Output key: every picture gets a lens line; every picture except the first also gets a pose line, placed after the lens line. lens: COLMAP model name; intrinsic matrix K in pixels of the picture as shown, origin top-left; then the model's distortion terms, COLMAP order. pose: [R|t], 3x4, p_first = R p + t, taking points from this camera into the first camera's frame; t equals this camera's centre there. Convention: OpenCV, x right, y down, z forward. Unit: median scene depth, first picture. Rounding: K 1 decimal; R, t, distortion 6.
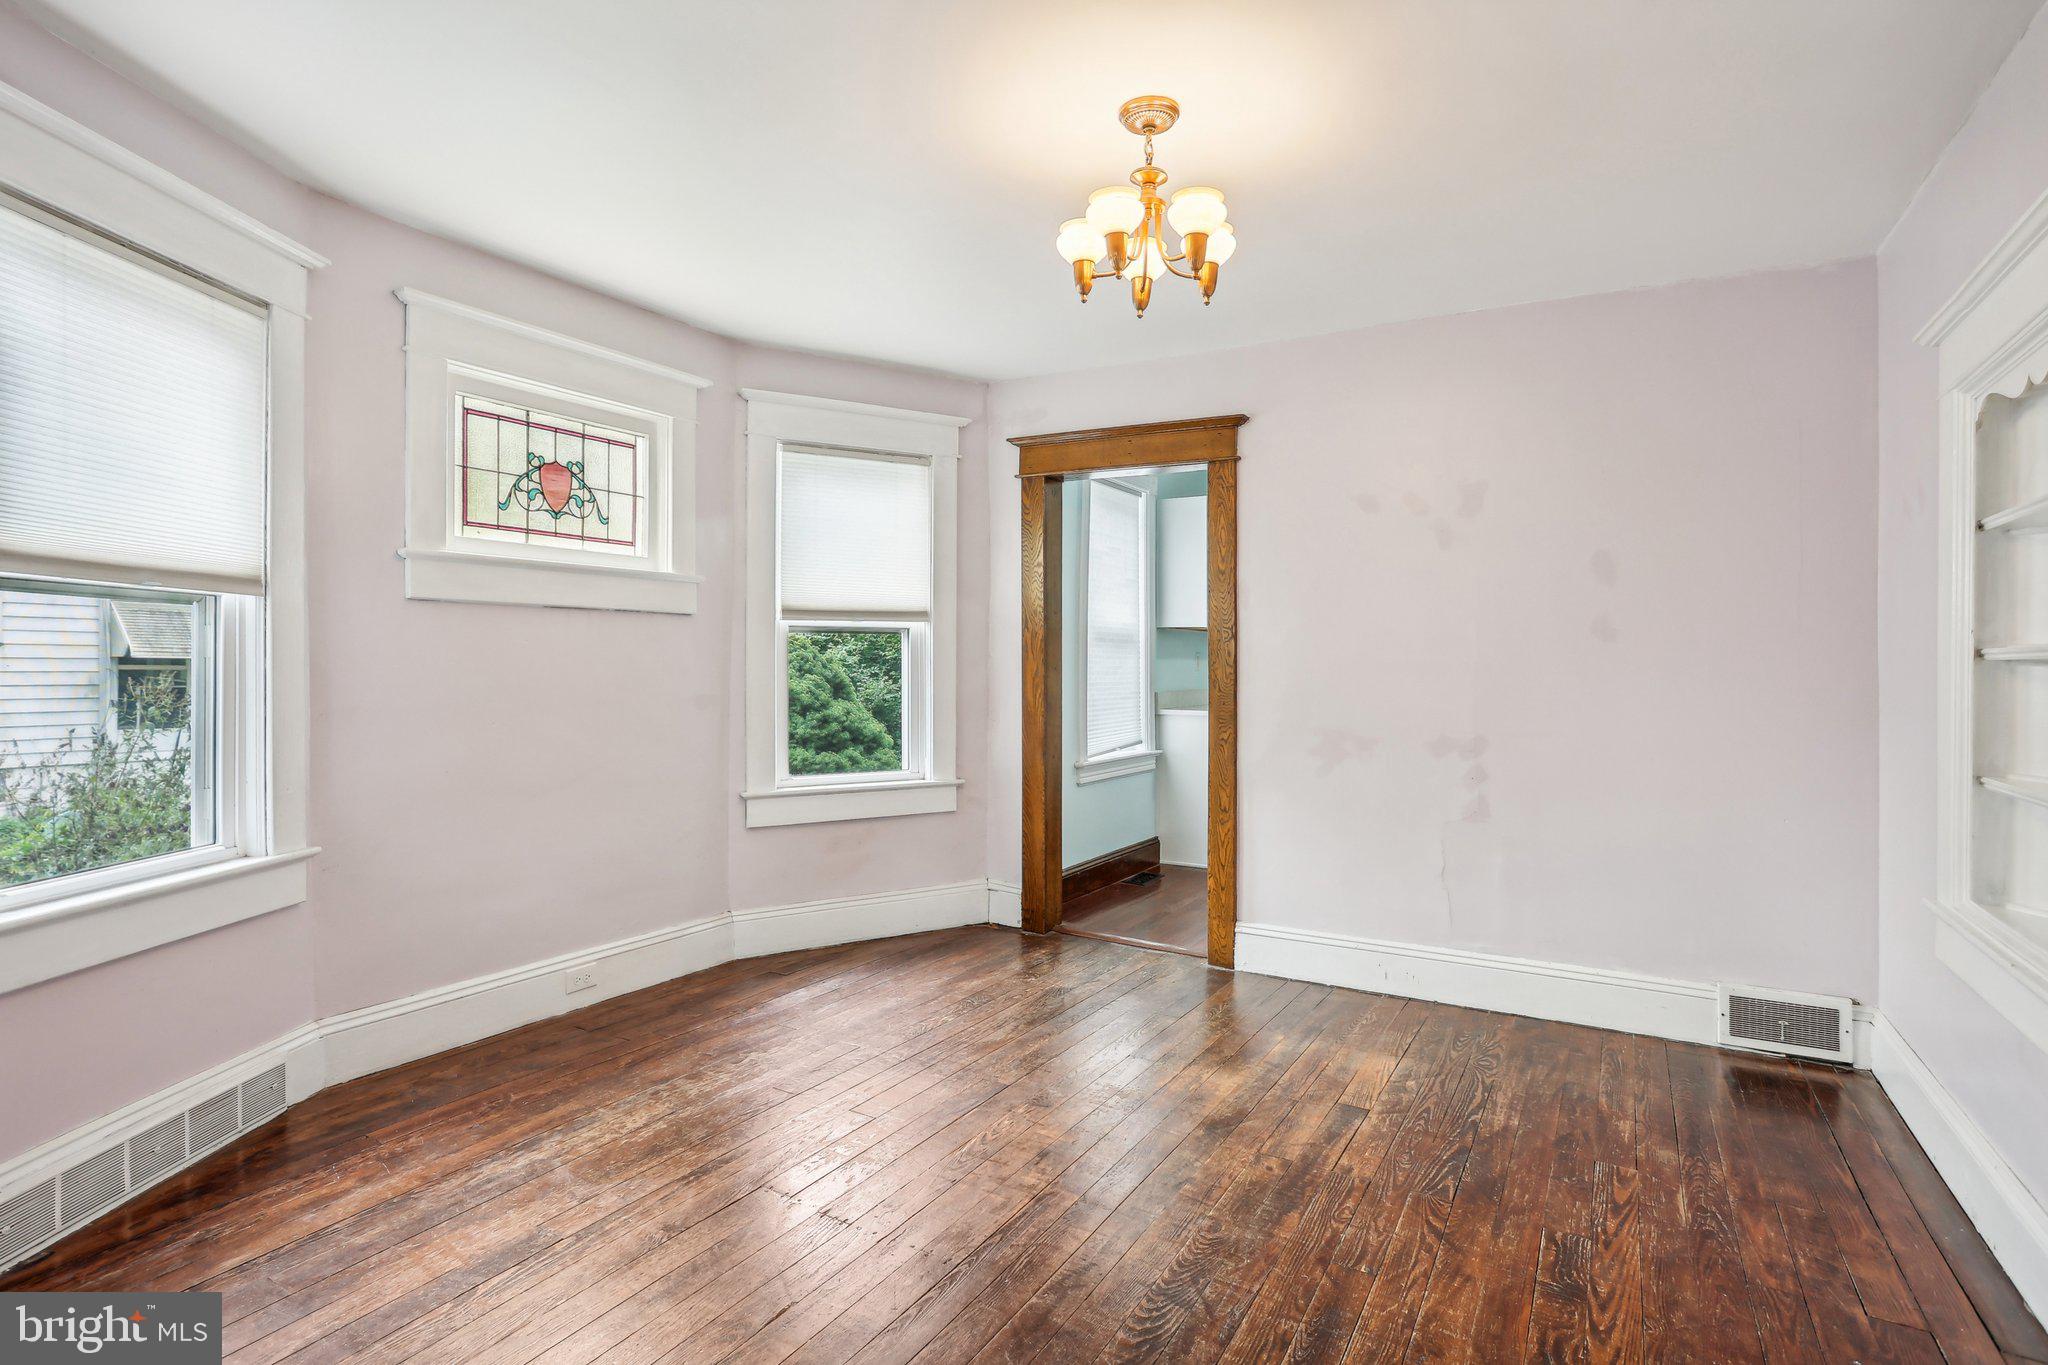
lens RADIAL K [[1017.3, 0, 1011.4], [0, 1017.3, 662.9], [0, 0, 1]] dist [-0.057622, 0.021026]
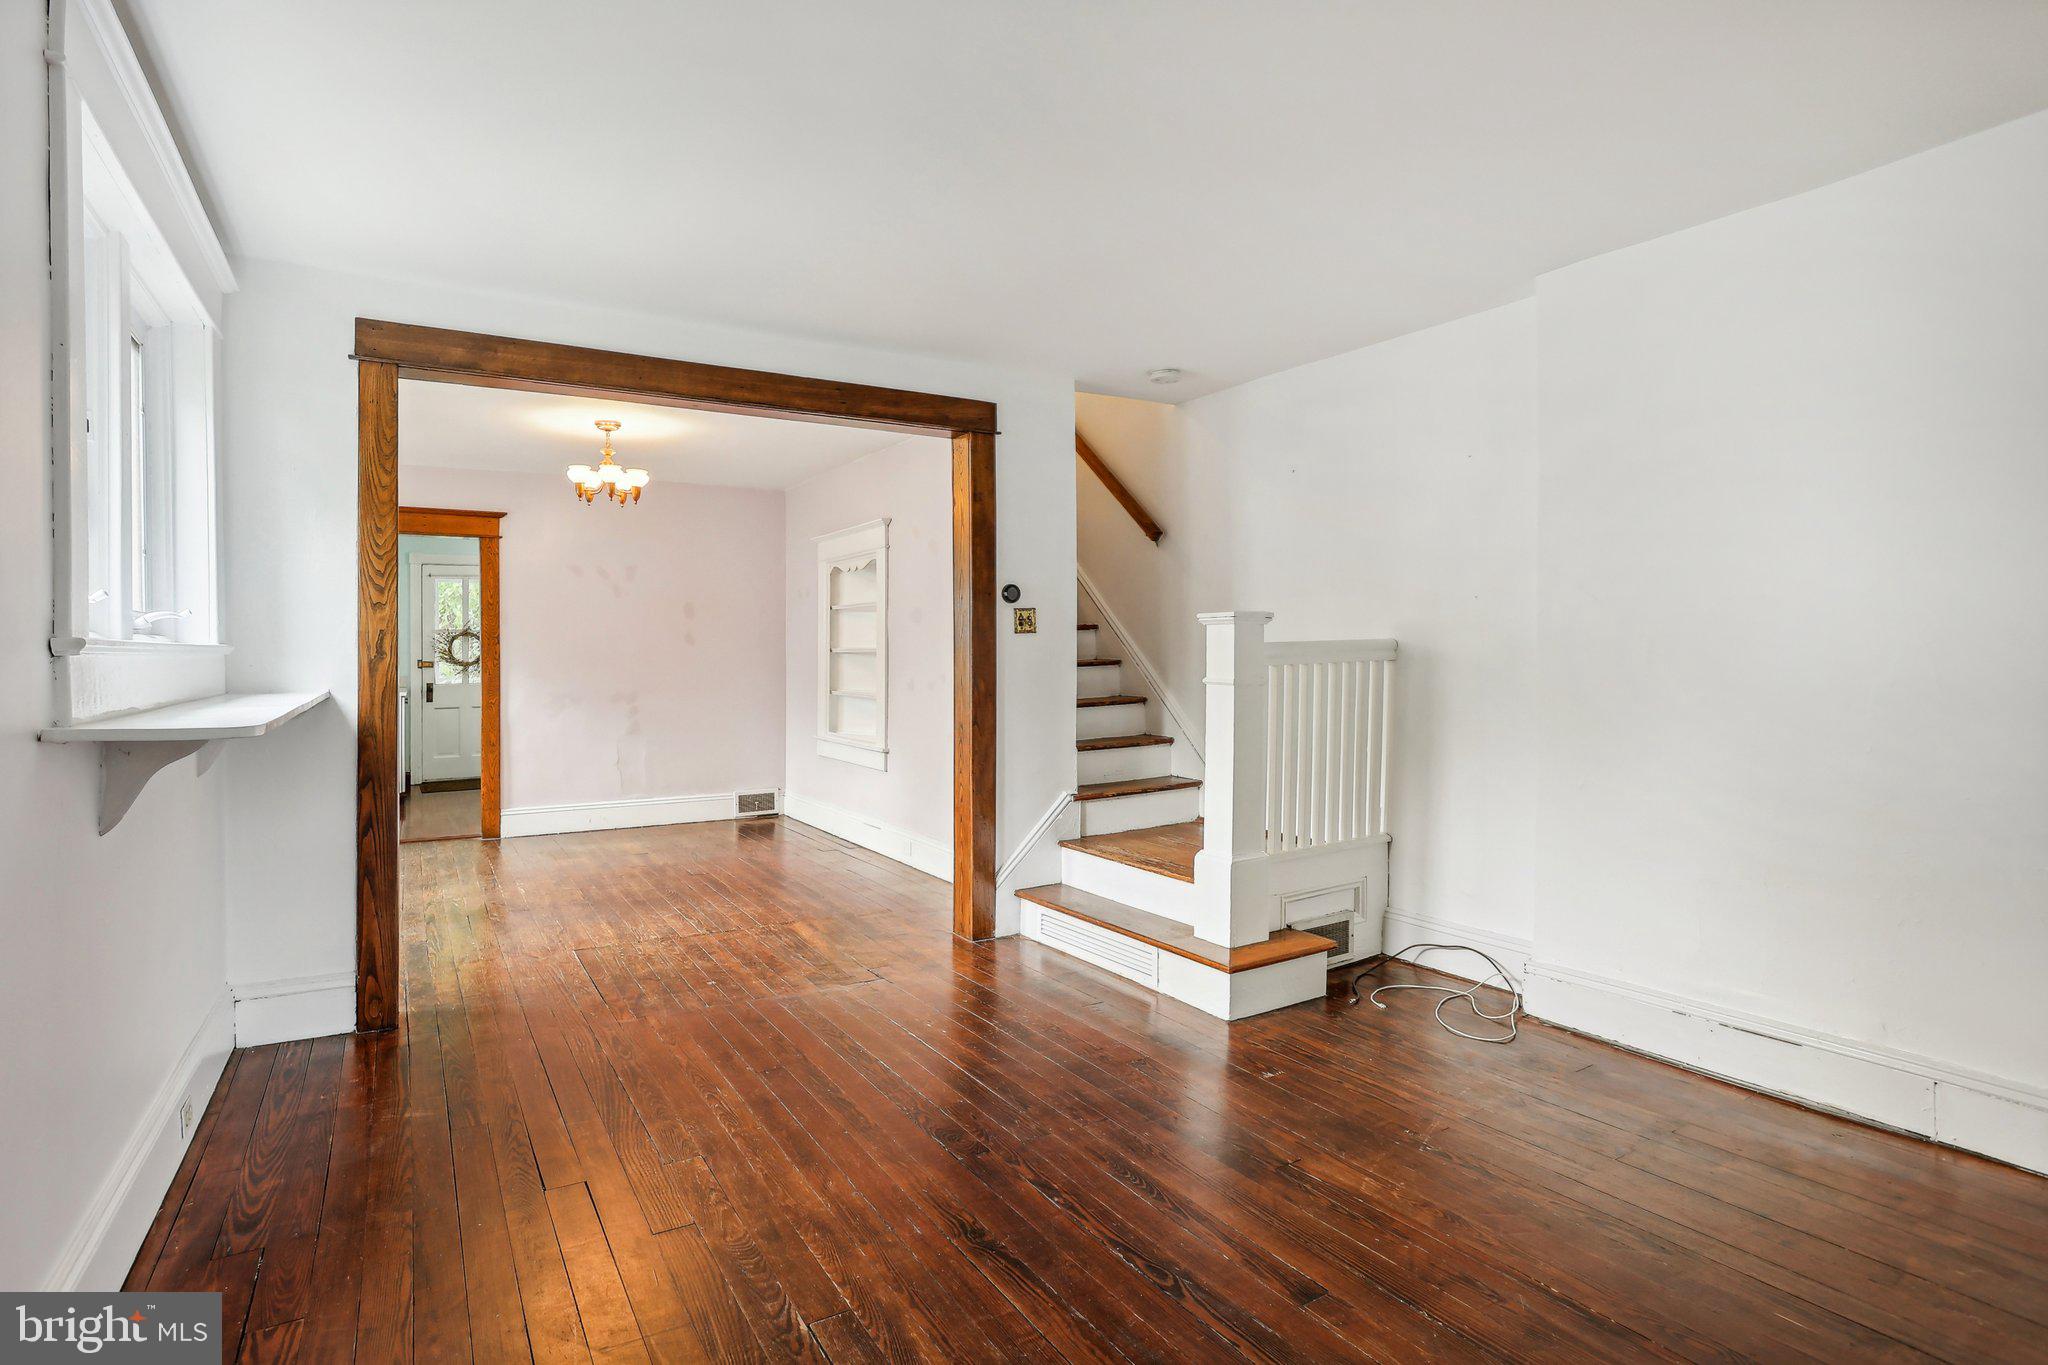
lens RADIAL K [[1017.3, 0, 929.8], [0, 1017.3, 634.1], [0, 0, 1]] dist [-0.057622, 0.021026]
pose [[0.510427, 0.001450, 0.859920, -0.812405], [0.008619, 0.999940, -0.006802, -0.019190], [-0.859878, 0.010884, 0.510384, -0.455292]]
